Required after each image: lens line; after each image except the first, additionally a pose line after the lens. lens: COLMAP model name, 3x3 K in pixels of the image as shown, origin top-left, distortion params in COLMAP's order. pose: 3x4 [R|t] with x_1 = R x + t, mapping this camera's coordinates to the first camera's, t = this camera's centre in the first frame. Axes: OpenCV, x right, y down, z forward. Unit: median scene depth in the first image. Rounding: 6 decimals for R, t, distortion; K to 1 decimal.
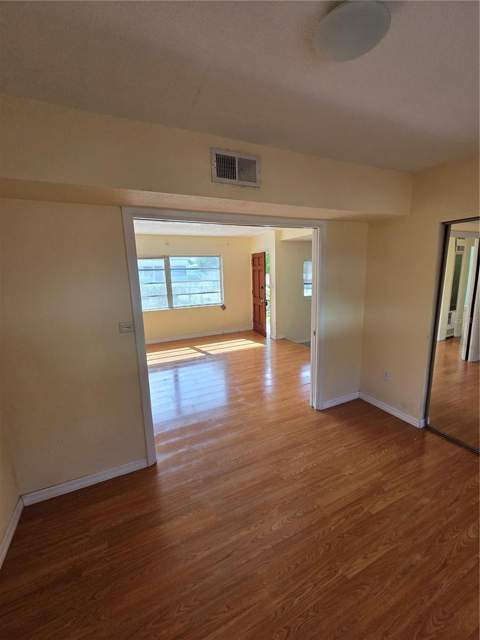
lens RADIAL K [[260.2, 0, 241.9], [0, 260.2, 317.9], [0, 0, 1]] dist [-0.001013, 0.000475]
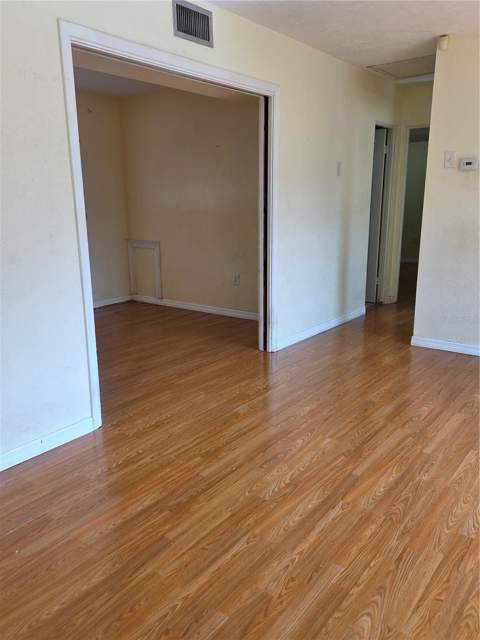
lens RADIAL K [[511.6, 0, 237.3], [0, 511.6, 323.5], [0, 0, 1]] dist [0.037234, -0.010947]
pose [[-0.888610, 0.148302, -0.434025, 0.561910], [-0.040989, 0.916822, 0.397188, -0.307970], [0.456828, 0.370735, -0.808619, 2.392056]]
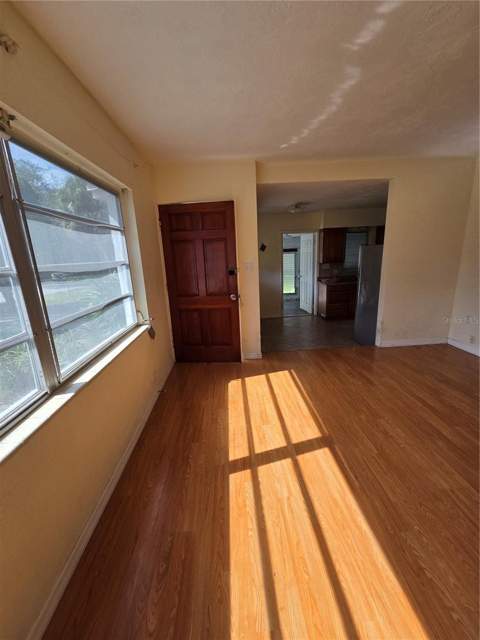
lens RADIAL K [[260.2, 0, 241.9], [0, 260.2, 317.9], [0, 0, 1]] dist [-0.001013, 0.000475]
pose [[0.375882, -0.213336, 0.901776, -1.056189], [0.195945, 0.969433, 0.147668, -0.261453], [-0.905714, 0.121193, 0.406195, 2.032957]]
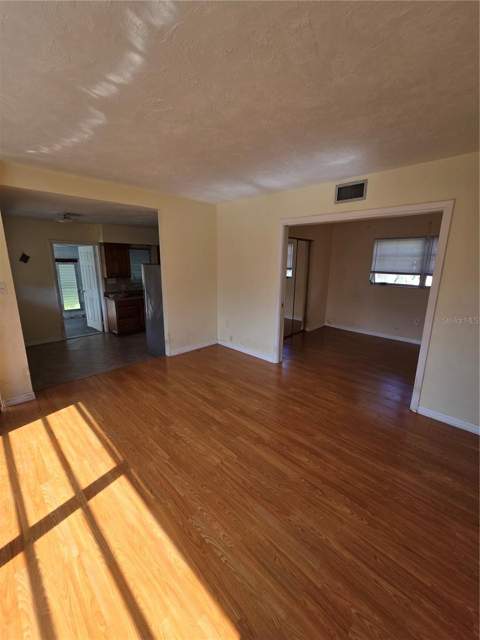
lens RADIAL K [[260.2, 0, 241.9], [0, 260.2, 317.9], [0, 0, 1]] dist [-0.001013, 0.000475]
pose [[-0.353390, -0.180463, 0.917904, -1.087417], [0.157954, 0.955617, 0.248689, -0.300928], [-0.922044, 0.232871, -0.309201, 1.965960]]
